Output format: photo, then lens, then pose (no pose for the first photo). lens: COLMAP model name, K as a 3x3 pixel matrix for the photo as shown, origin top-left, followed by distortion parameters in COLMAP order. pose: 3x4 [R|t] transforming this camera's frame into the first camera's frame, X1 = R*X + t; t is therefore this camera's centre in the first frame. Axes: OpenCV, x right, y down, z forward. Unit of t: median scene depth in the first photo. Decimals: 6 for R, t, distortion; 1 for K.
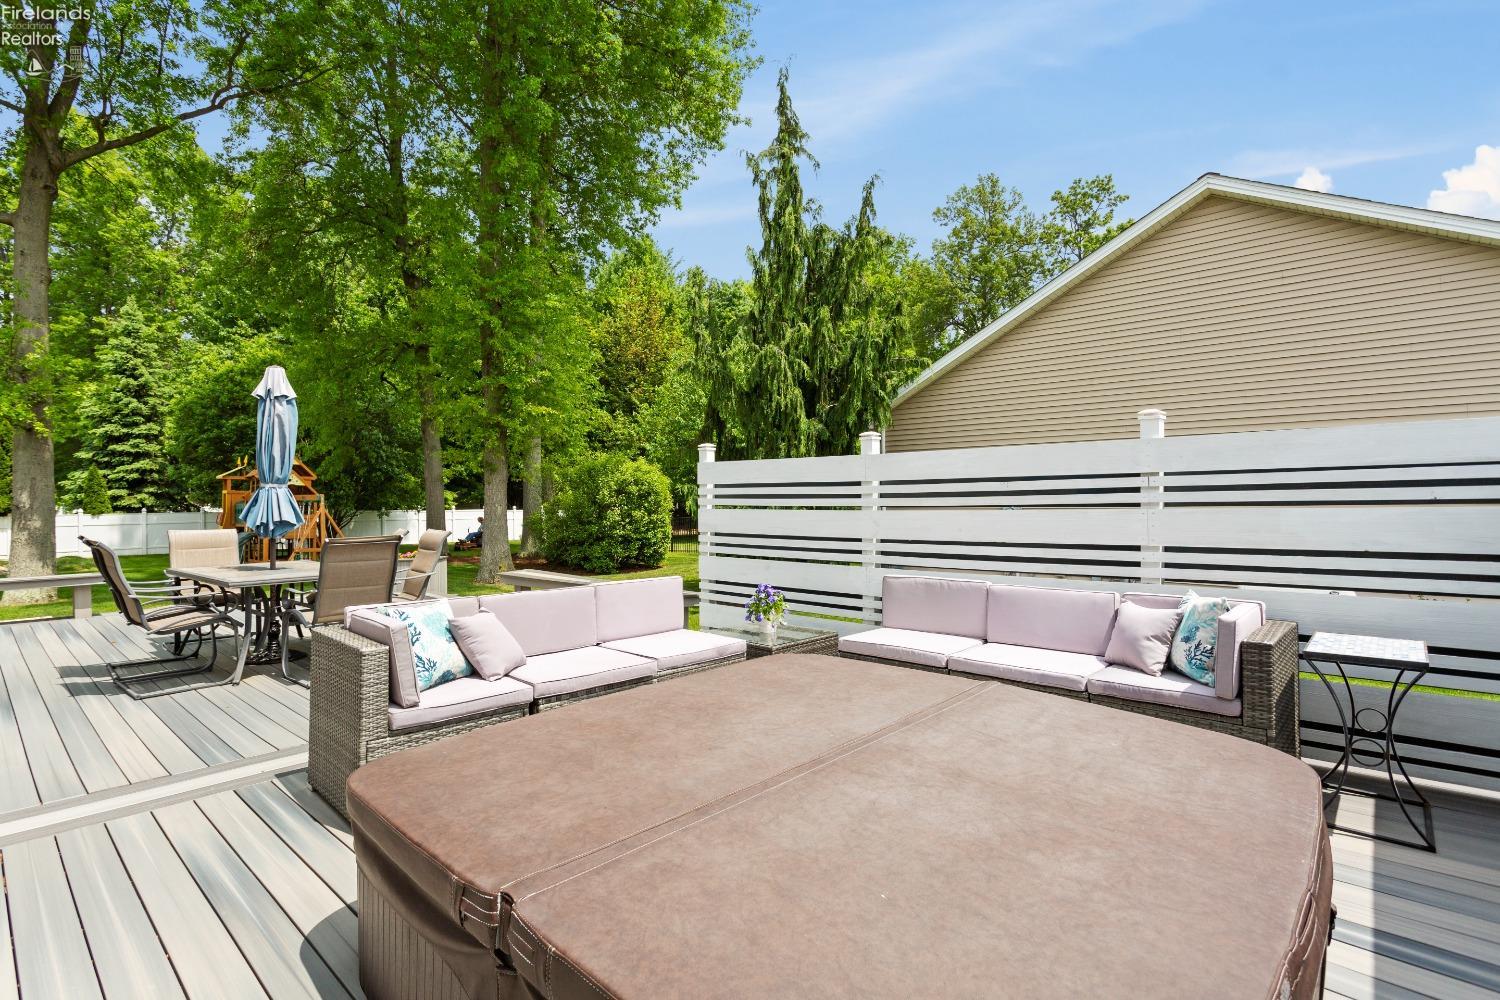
lens RADIAL K [[725.7, 0, 736.7], [0, 725.7, 509.4], [0, 0, 1]] dist [0.001589, 0.000691]
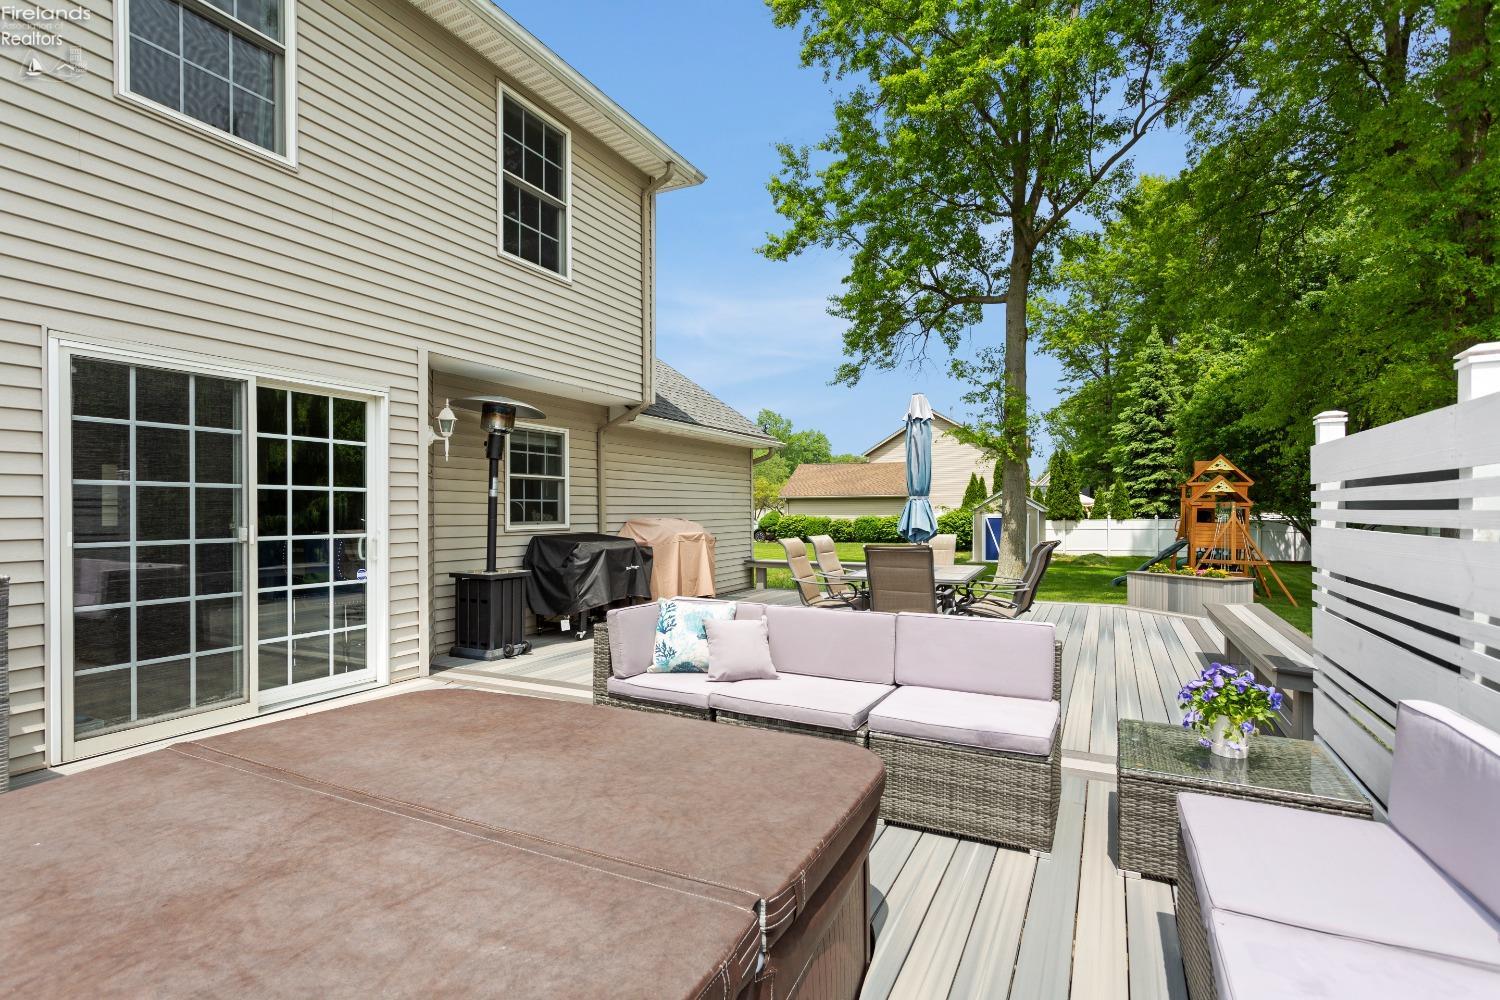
lens RADIAL K [[725.7, 0, 736.7], [0, 725.7, 509.4], [0, 0, 1]] dist [0.001589, 0.000691]
pose [[0.267788, 0.001325, -0.963477, 0.799830], [-0.010455, 0.999944, -0.001531, -0.017900], [0.963421, 0.010483, 0.267787, 0.851014]]
